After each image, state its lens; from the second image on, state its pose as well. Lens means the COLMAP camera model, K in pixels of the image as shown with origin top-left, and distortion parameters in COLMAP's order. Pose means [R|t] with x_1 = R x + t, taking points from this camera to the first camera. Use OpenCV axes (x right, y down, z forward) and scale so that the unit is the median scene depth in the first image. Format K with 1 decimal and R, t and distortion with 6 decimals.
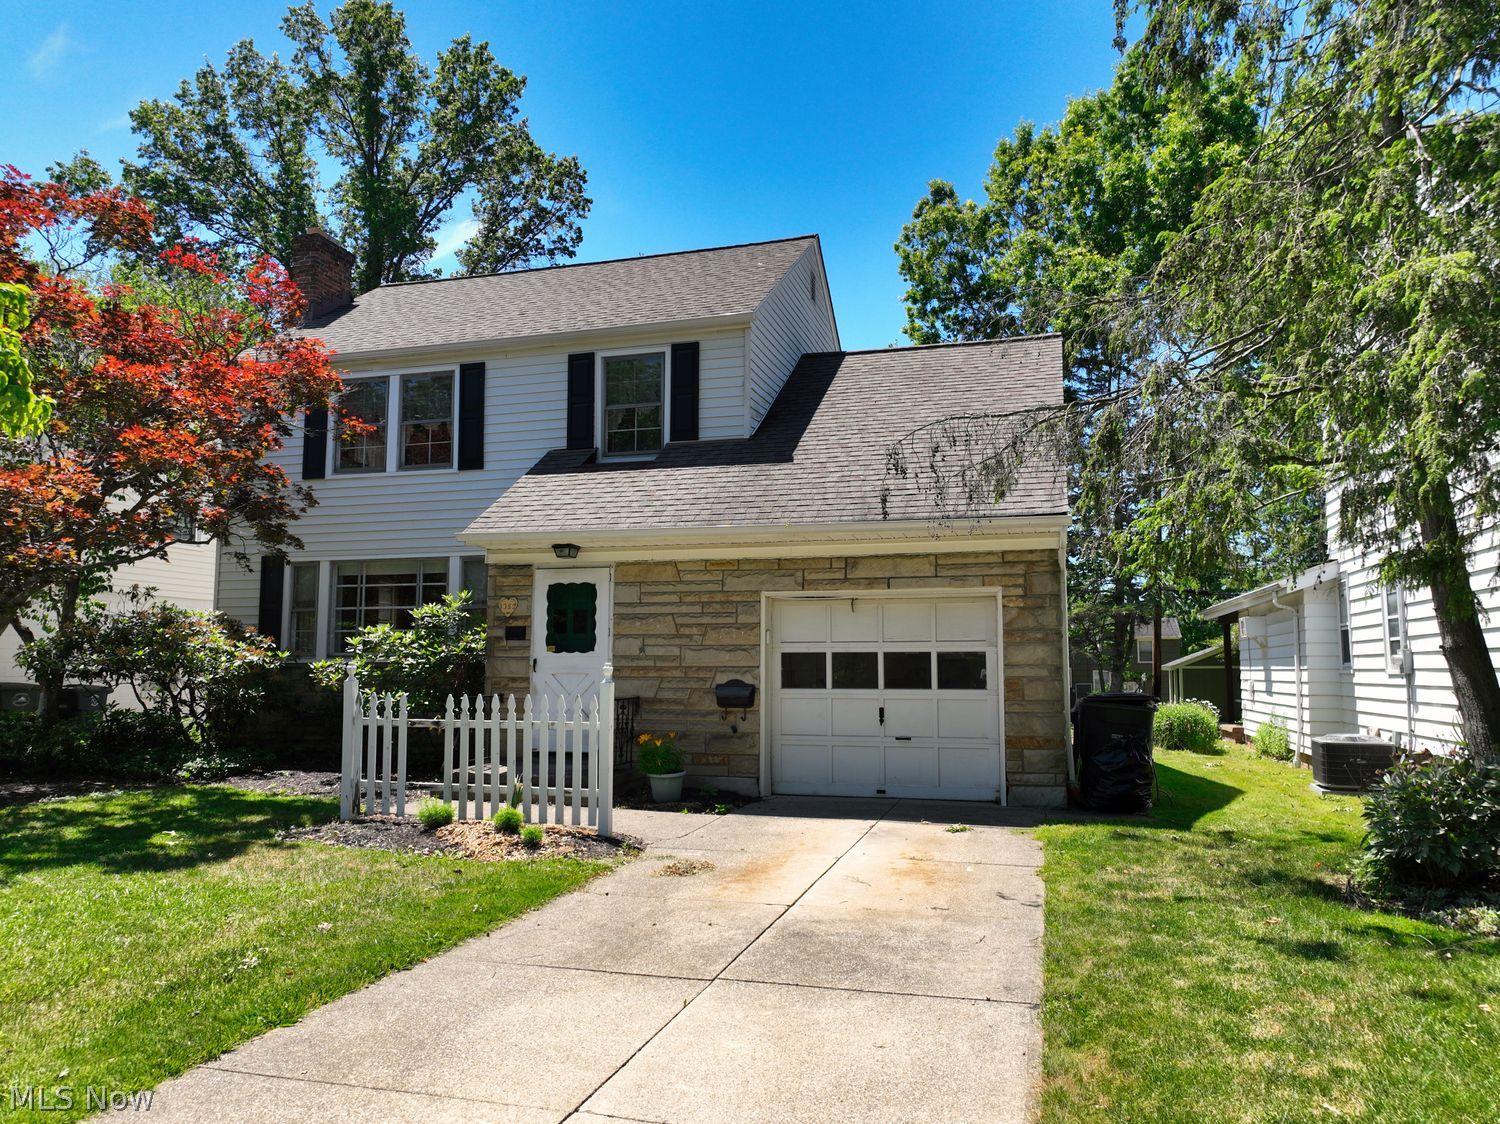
lens RADIAL K [[1060.2, 0, 754.9], [0, 1060.2, 563.1], [0, 0, 1]] dist [0.009153, 0.002732]
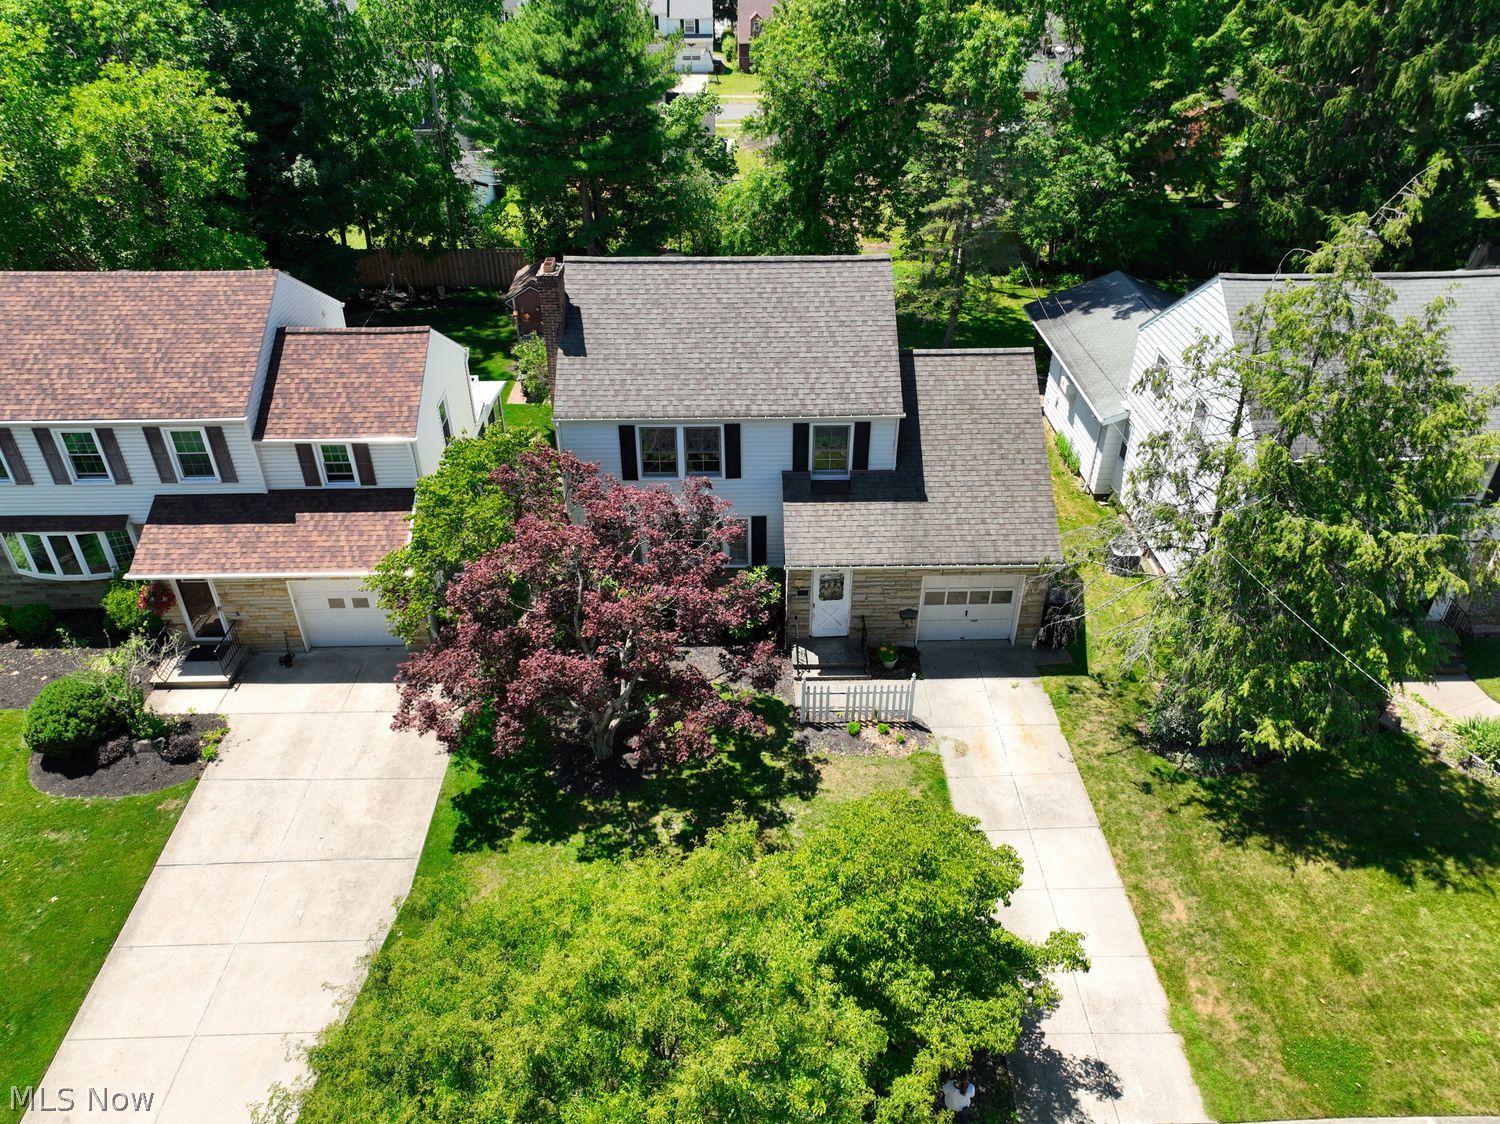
lens RADIAL K [[1060.2, 0, 754.9], [0, 1060.2, 563.1], [0, 0, 1]] dist [0.009153, 0.002732]
pose [[0.954503, -0.167447, 0.246749, -0.843450], [-0.026605, 0.776340, 0.629753, -1.335945], [-0.297012, -0.607666, 0.736564, -0.513705]]
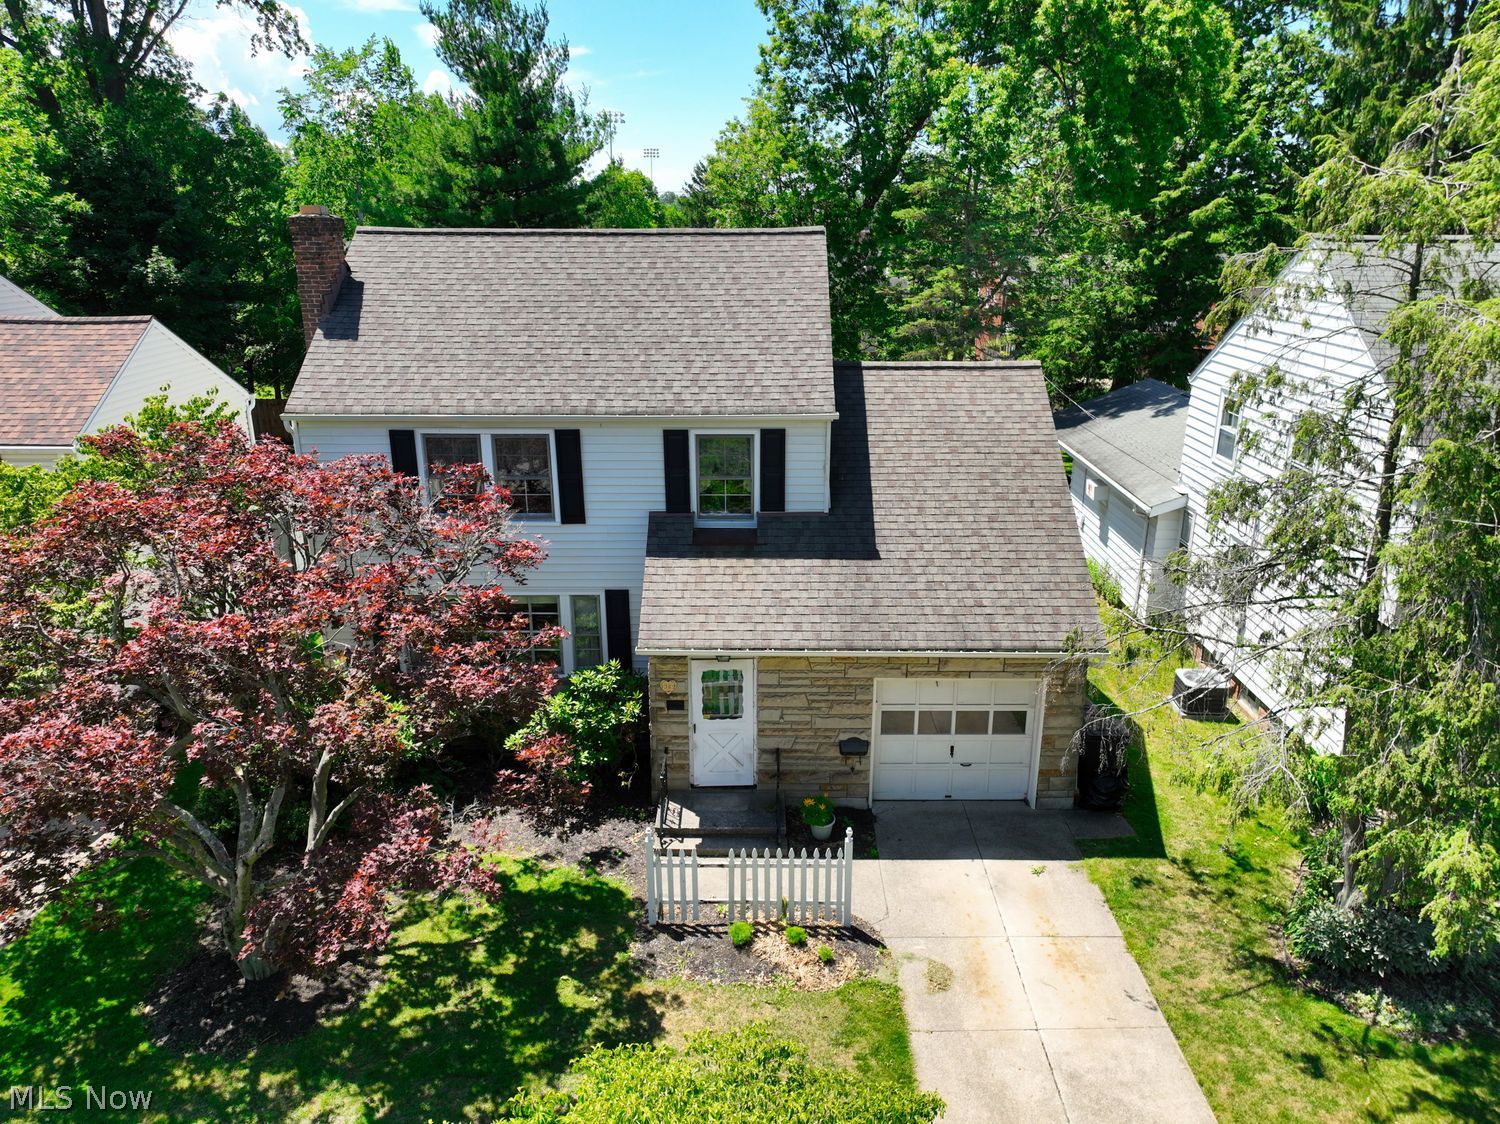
lens RADIAL K [[1060.2, 0, 754.9], [0, 1060.2, 563.1], [0, 0, 1]] dist [0.009153, 0.002732]
pose [[0.963105, -0.086325, 0.254907, -0.450094], [-0.023867, 0.916033, 0.400392, -0.614553], [-0.268067, -0.391703, 0.880175, -0.091689]]
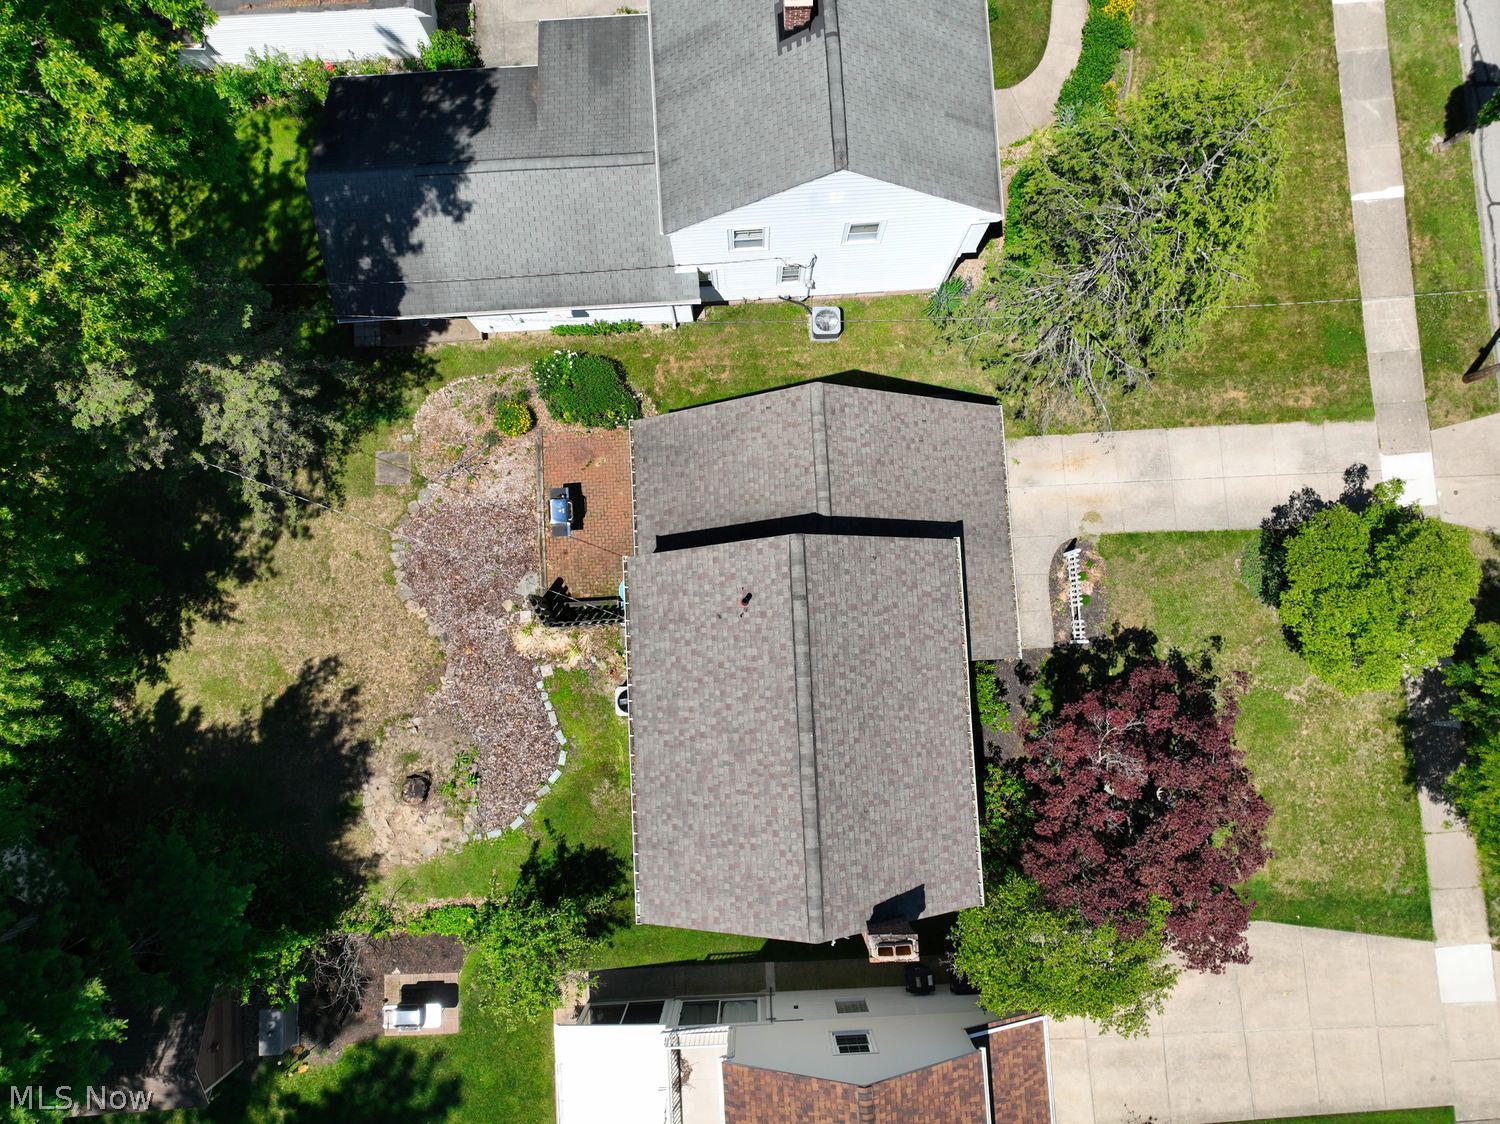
lens RADIAL K [[1060.2, 0, 754.9], [0, 1060.2, 563.1], [0, 0, 1]] dist [0.009153, 0.002732]
pose [[-0.320560, -0.943542, 0.083486, -0.094682], [-0.096741, 0.120287, 0.988014, -2.231690], [-0.942275, 0.308642, -0.129838, 1.756618]]
